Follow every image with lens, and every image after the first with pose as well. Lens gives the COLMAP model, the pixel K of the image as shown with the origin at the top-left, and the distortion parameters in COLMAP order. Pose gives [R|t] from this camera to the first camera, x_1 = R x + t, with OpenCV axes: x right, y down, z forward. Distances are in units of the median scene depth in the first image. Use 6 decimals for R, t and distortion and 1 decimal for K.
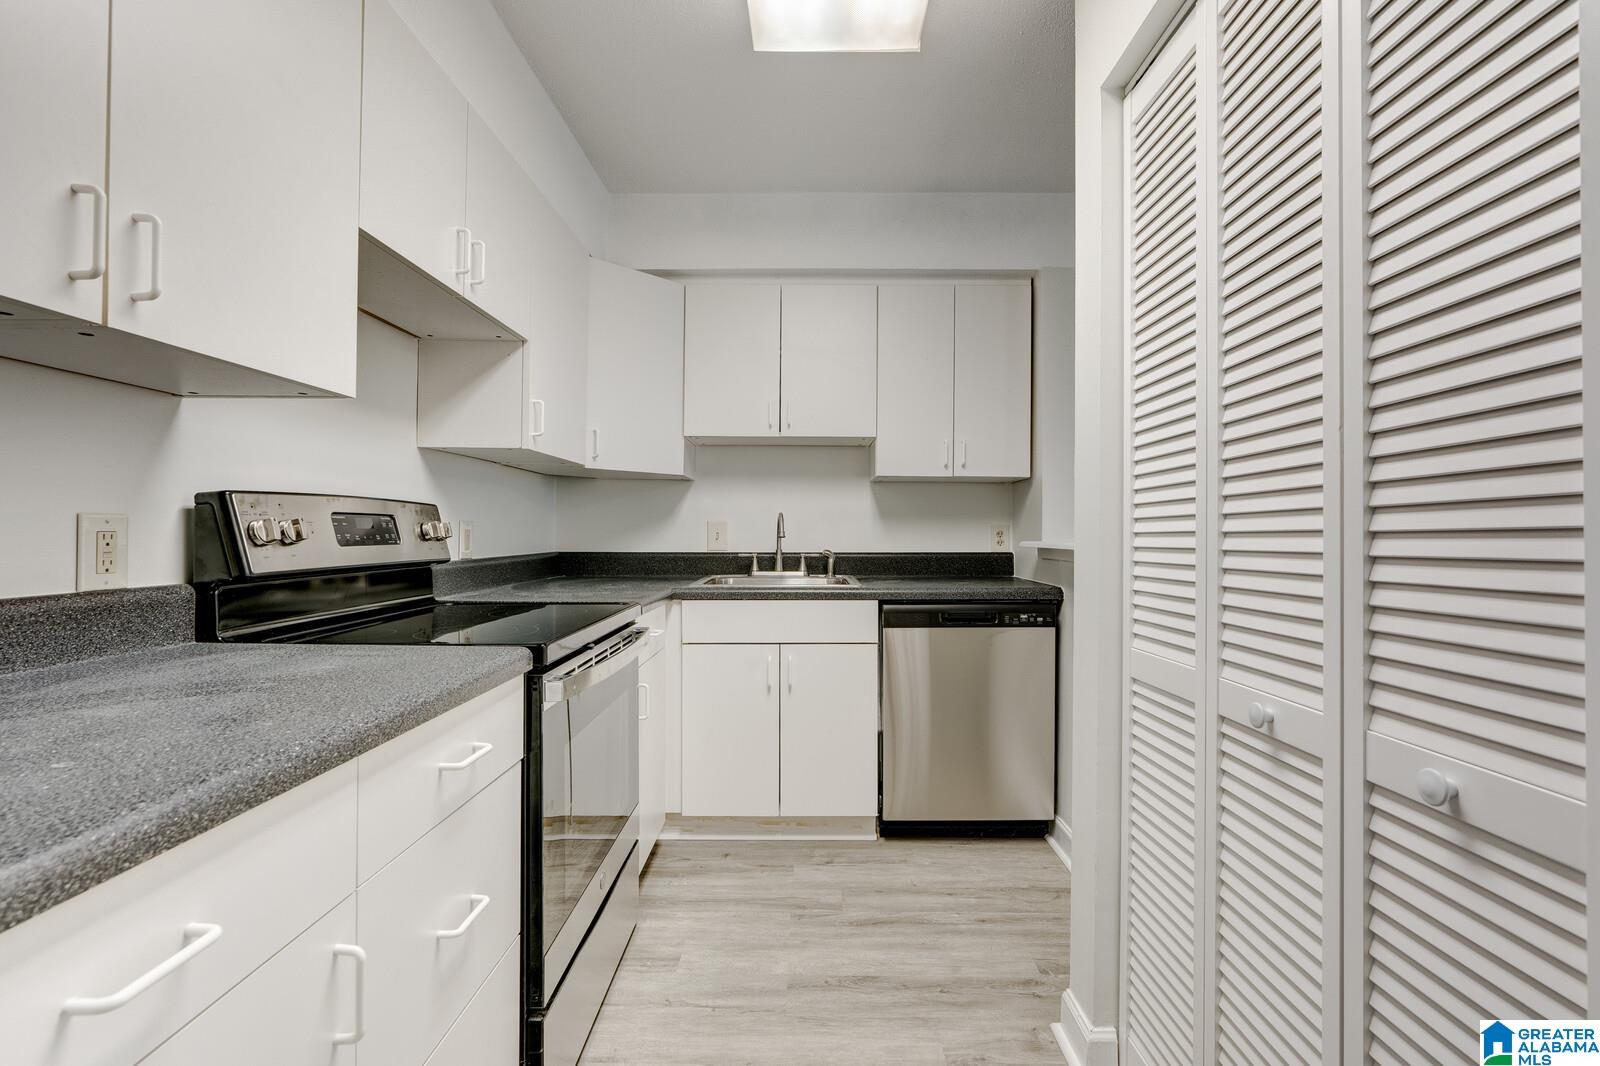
lens RADIAL K [[739.2, 0, 800.0], [0, 739.2, 533.0], [0, 0, 1]] dist [-0.001766, 0.000266]
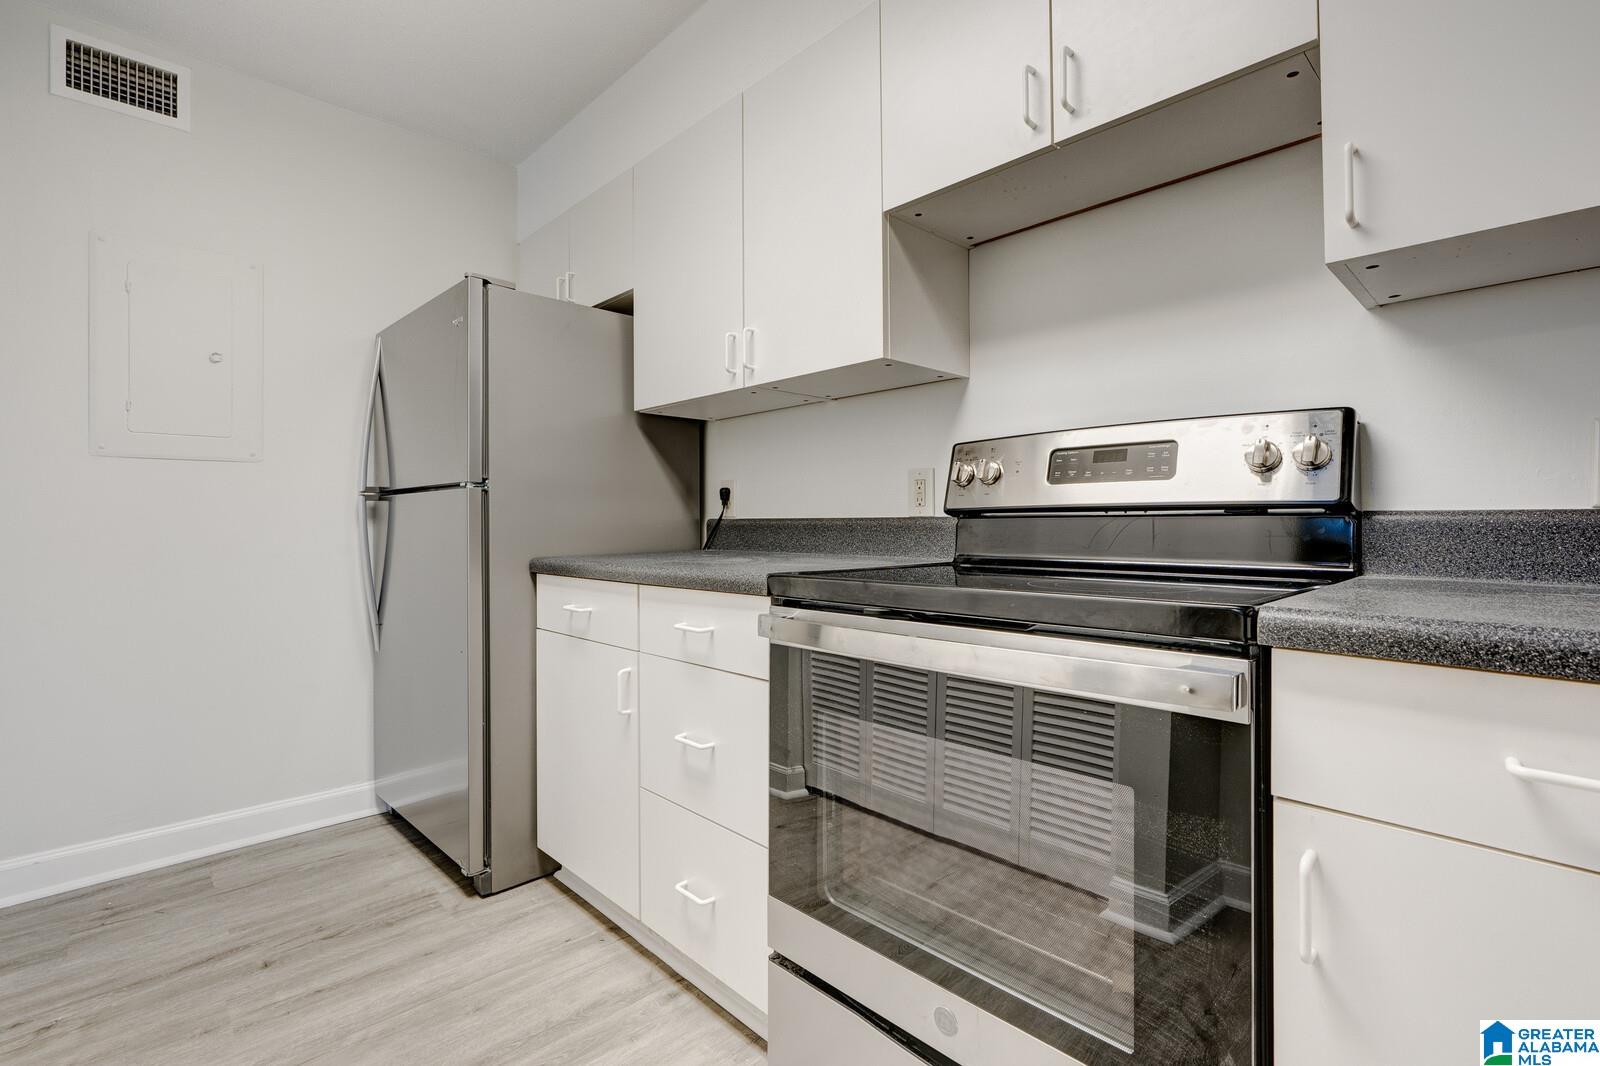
lens RADIAL K [[744.8, 0, 805.1], [0, 744.8, 514.7], [0, 0, 1]] dist [0.000182, -0.000025]
pose [[-0.705108, -0.007850, -0.709057, 0.327387], [0.001456, 0.999921, -0.012518, 0.082668], [0.709099, -0.009859, -0.705040, 1.748714]]
